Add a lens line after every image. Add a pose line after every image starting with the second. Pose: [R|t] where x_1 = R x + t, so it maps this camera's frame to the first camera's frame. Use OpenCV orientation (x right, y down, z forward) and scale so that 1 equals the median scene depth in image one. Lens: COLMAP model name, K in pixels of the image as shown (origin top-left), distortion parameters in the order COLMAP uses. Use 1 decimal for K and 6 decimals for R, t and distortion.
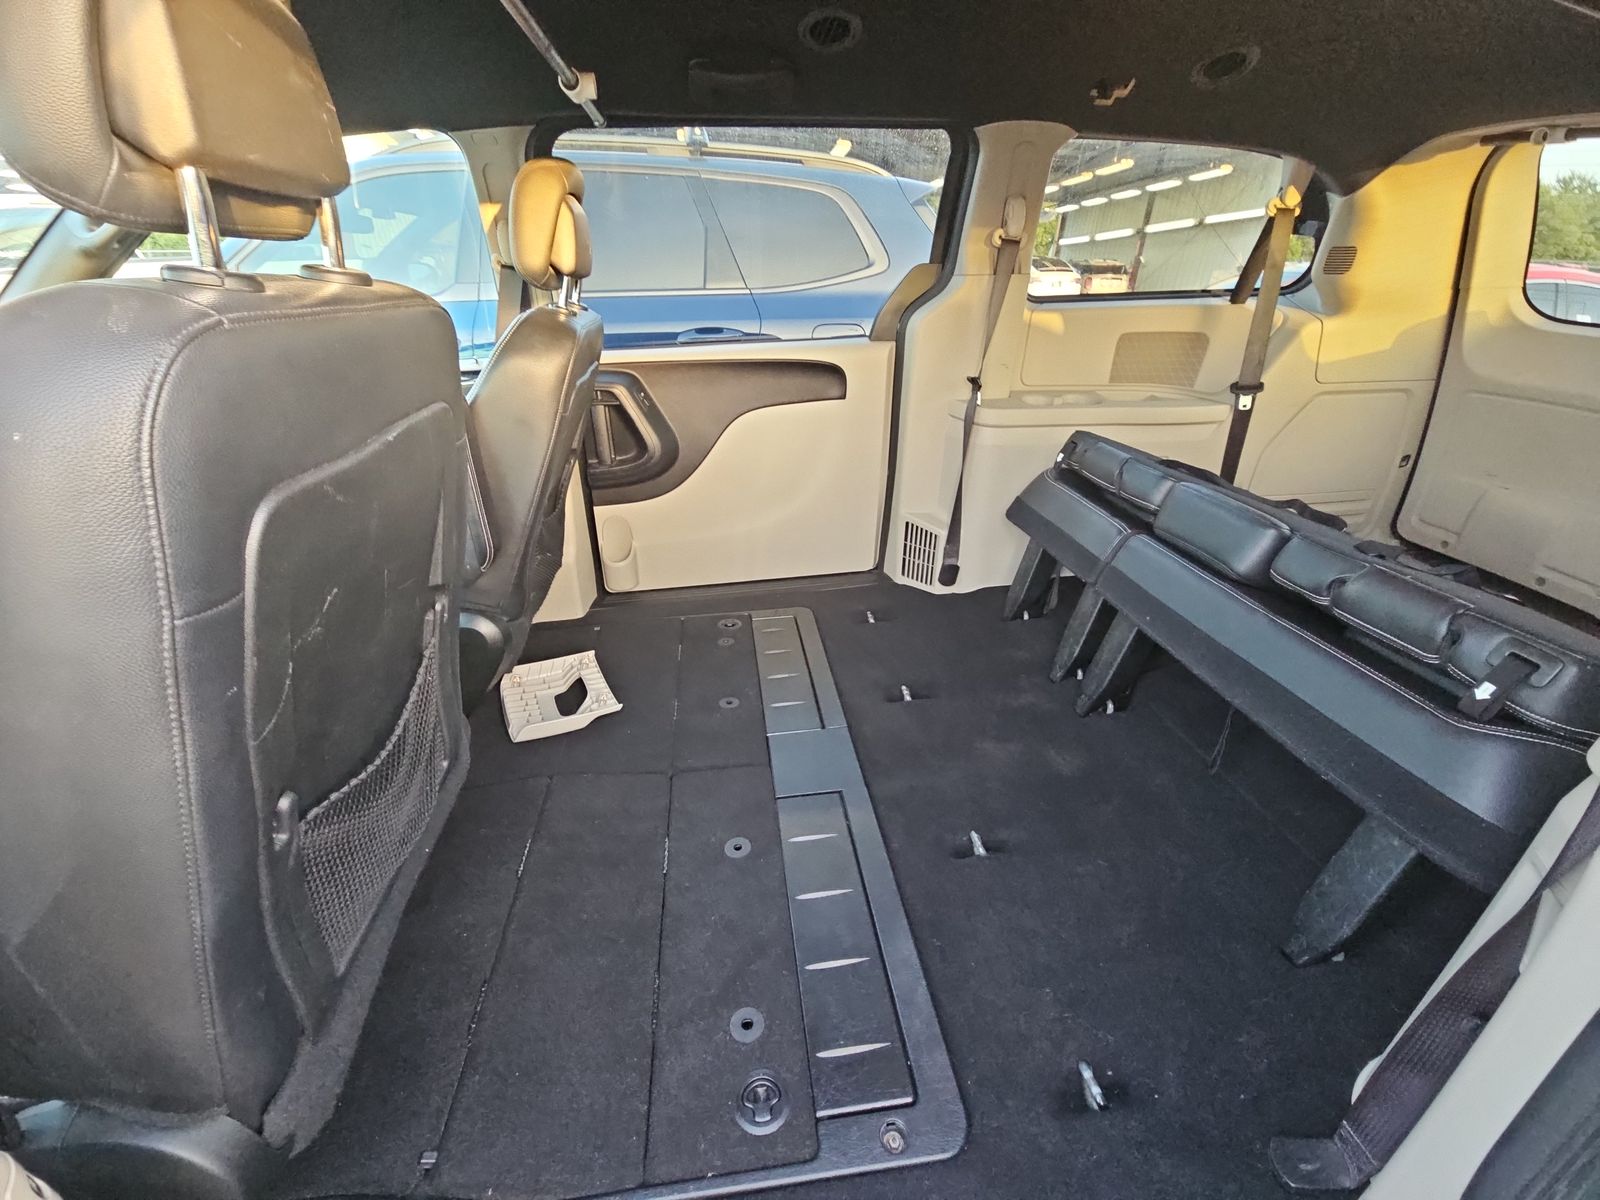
lens RADIAL K [[646.2, 0, 793.8], [0, 646.2, 606.8], [0, 0, 1]] dist [0.016884, -0.010976]
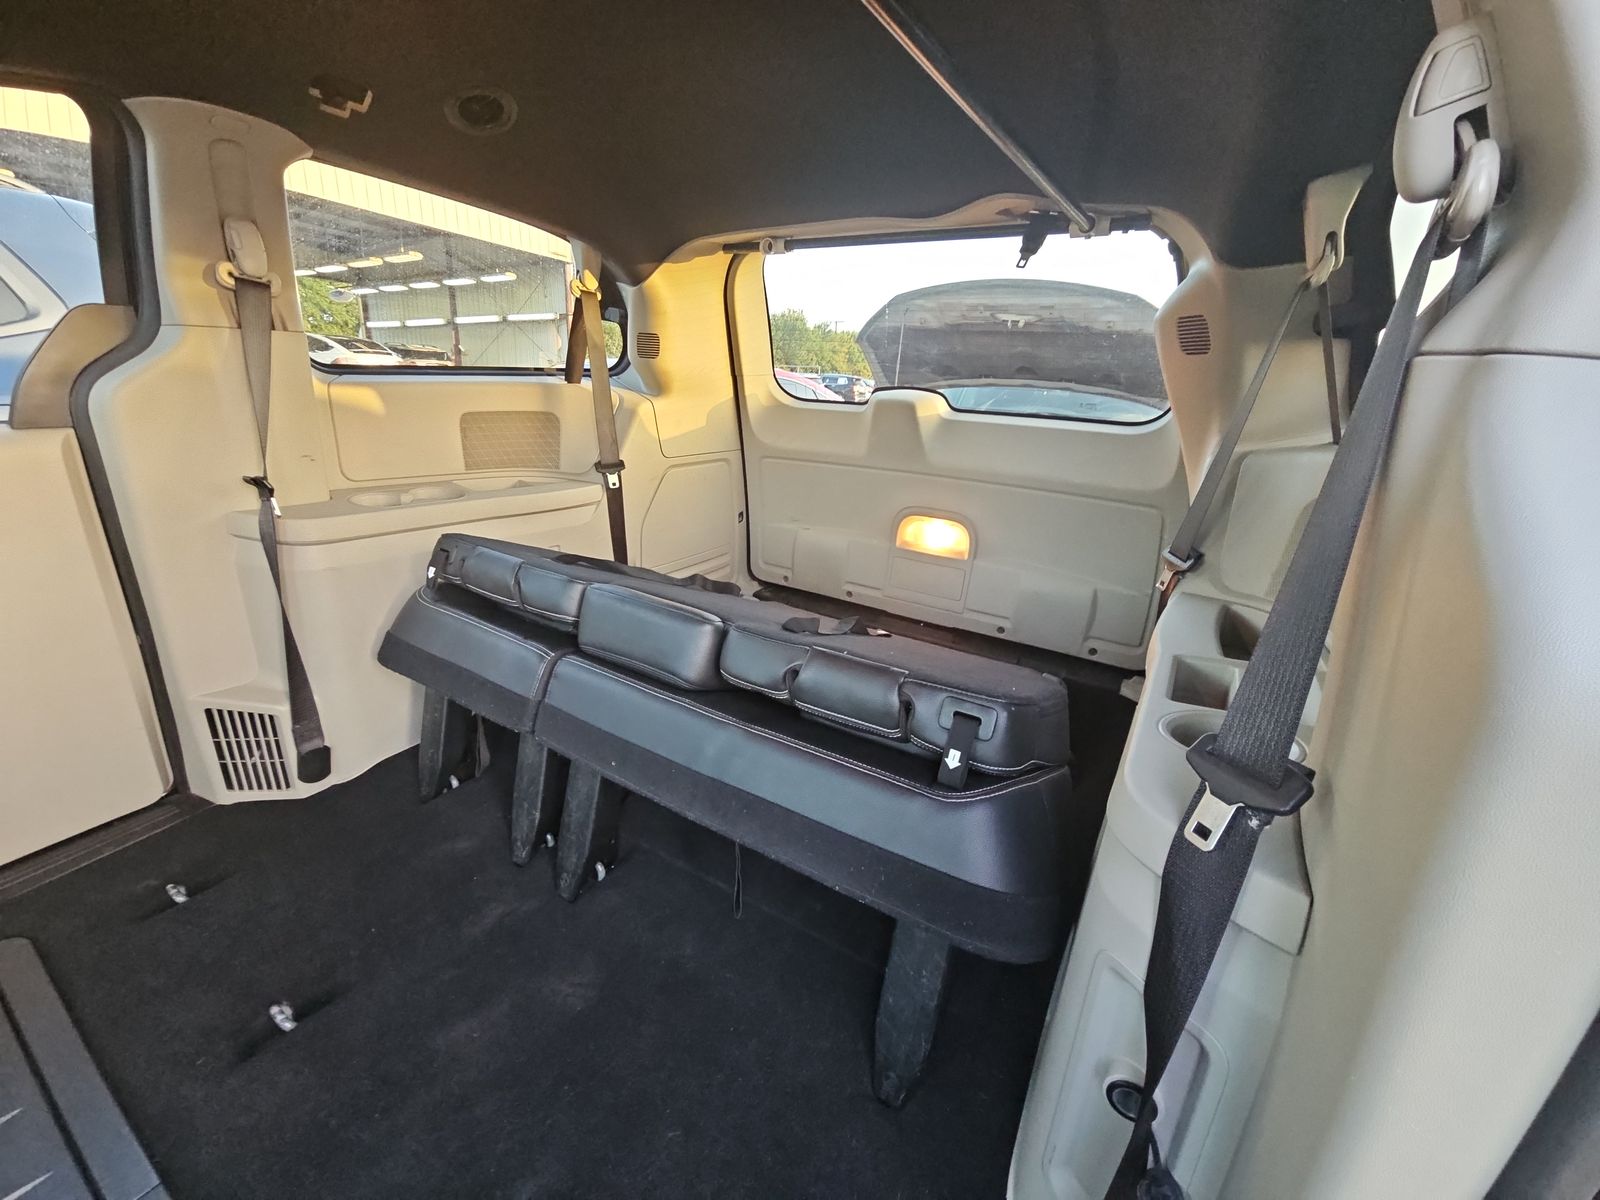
lens RADIAL K [[646.2, 0, 793.8], [0, 646.2, 606.8], [0, 0, 1]] dist [0.016884, -0.010976]
pose [[0.631230, -0.224987, 0.742246, 0.112871], [0.307997, 0.951023, 0.026340, -0.084607], [-0.711819, 0.211983, 0.669609, 0.217145]]
